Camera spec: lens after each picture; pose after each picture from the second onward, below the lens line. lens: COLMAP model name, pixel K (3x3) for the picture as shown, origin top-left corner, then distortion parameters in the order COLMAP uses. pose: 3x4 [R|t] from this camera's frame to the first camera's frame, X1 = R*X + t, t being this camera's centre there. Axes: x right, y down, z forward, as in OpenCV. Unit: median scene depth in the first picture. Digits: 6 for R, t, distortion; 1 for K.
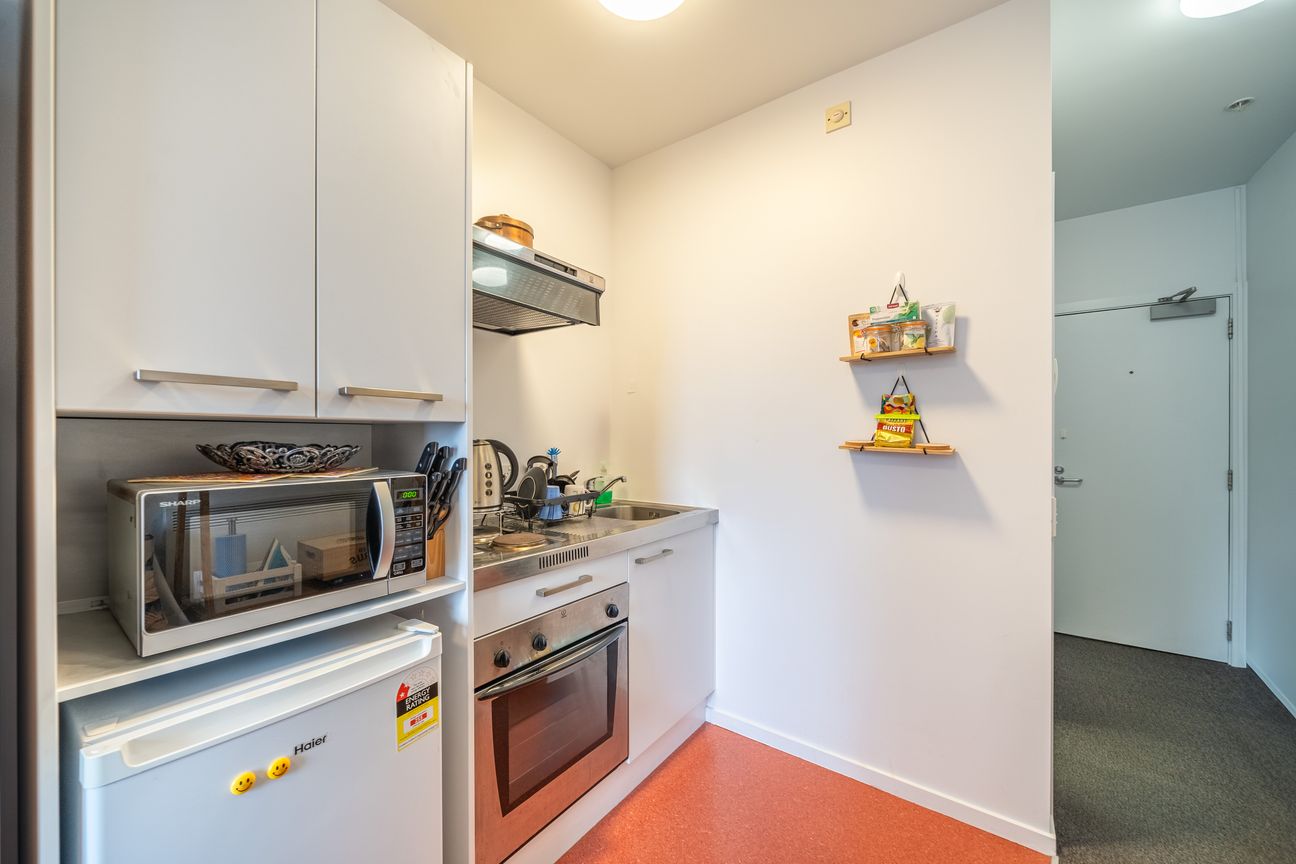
lens RADIAL K [[486.4, 0, 647.6], [0, 486.4, 441.5], [0, 0, 1]] dist [-0.000089, -0.000025]
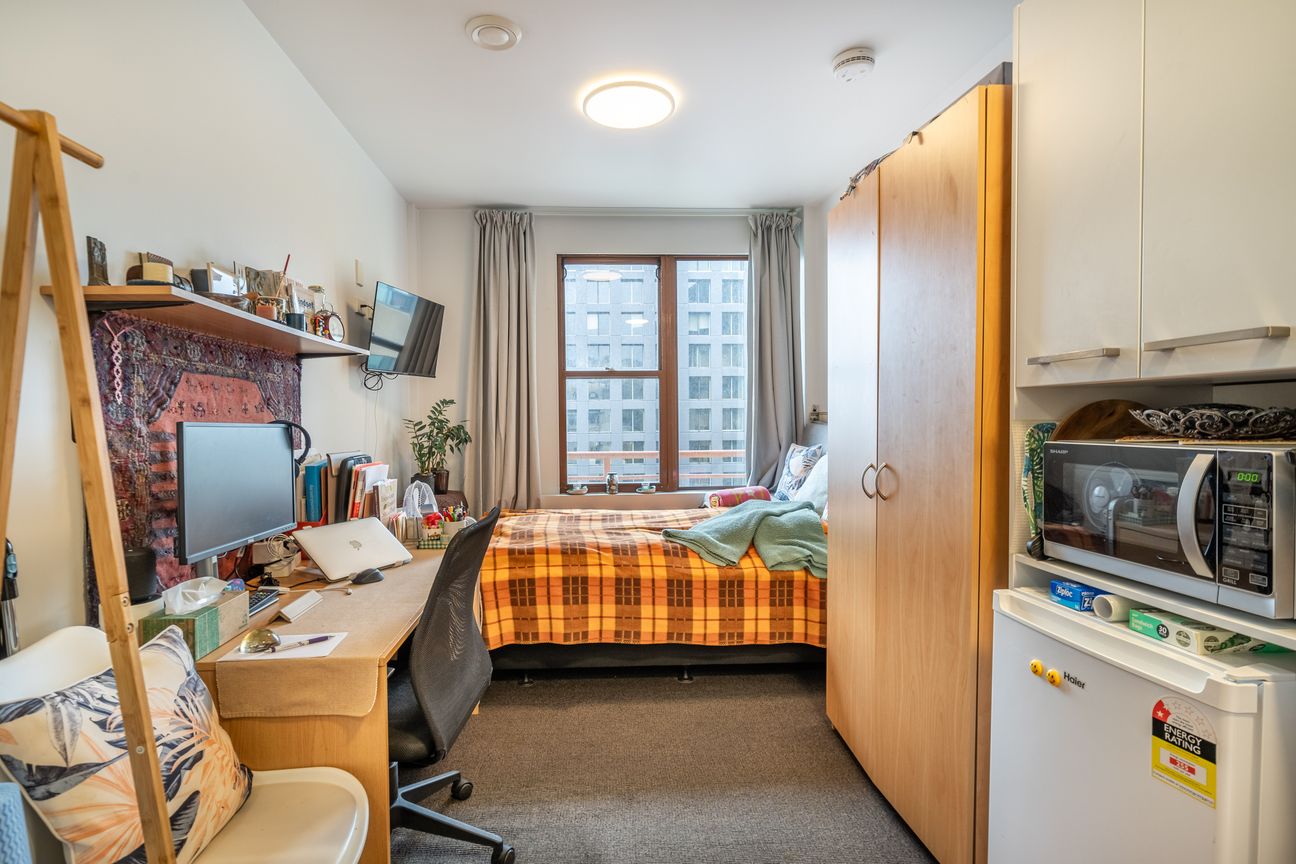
lens RADIAL K [[683.9, 0, 561.8], [0, 683.9, 443.4], [0, 0, 1]] dist [-0.000541, 0.000587]
pose [[-0.817061, 0.028972, -0.575822, 0.944507], [0.009168, 0.999263, 0.037267, 0.016090], [0.576478, 0.025170, -0.816725, 1.323917]]
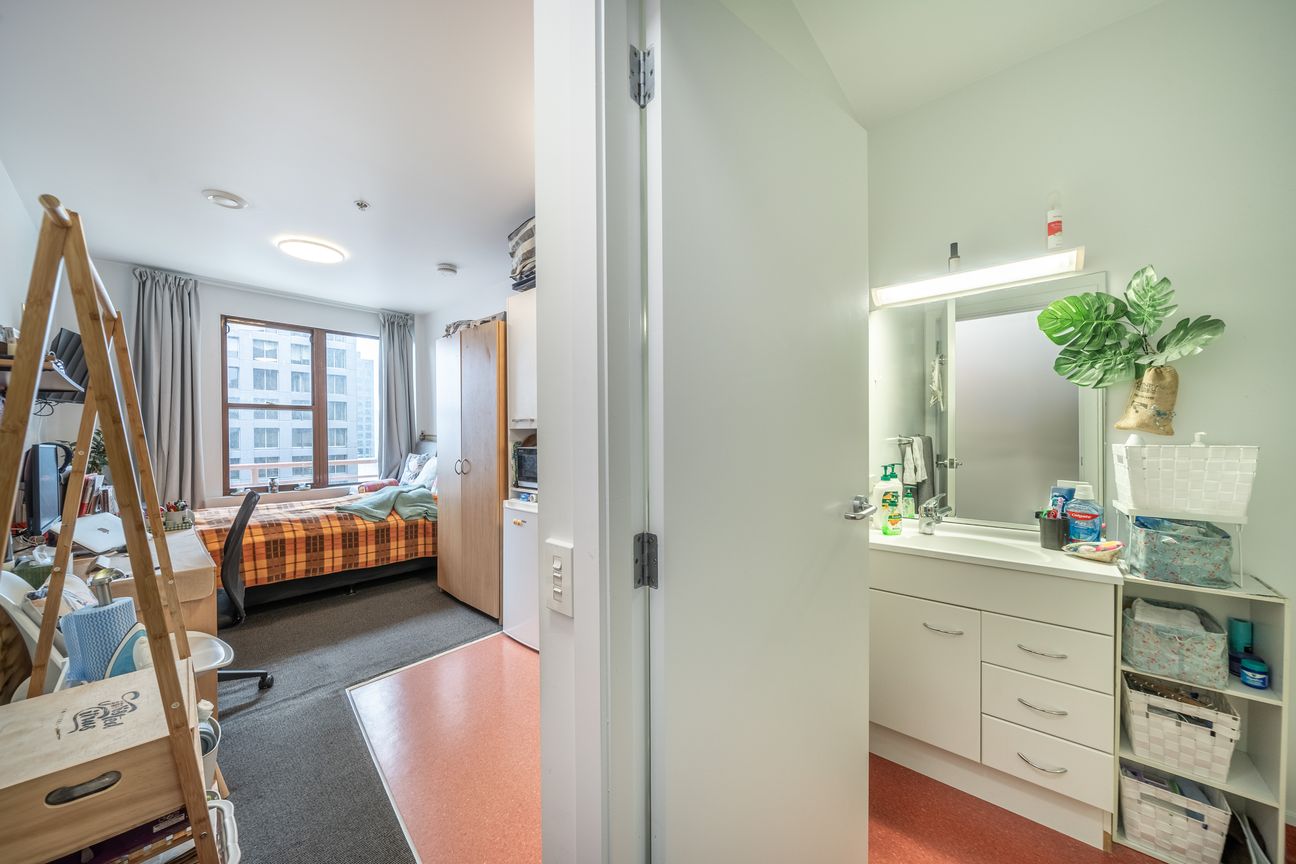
lens RADIAL K [[545.8, 0, 672.4], [0, 545.8, 428.4], [0, 0, 1]] dist [-0.005630, -0.000193]
pose [[-0.139520, -0.004879, -0.990207, 2.577017], [0.006732, 0.999960, -0.005876, -0.019272], [0.990196, -0.007486, -0.139481, 2.195640]]
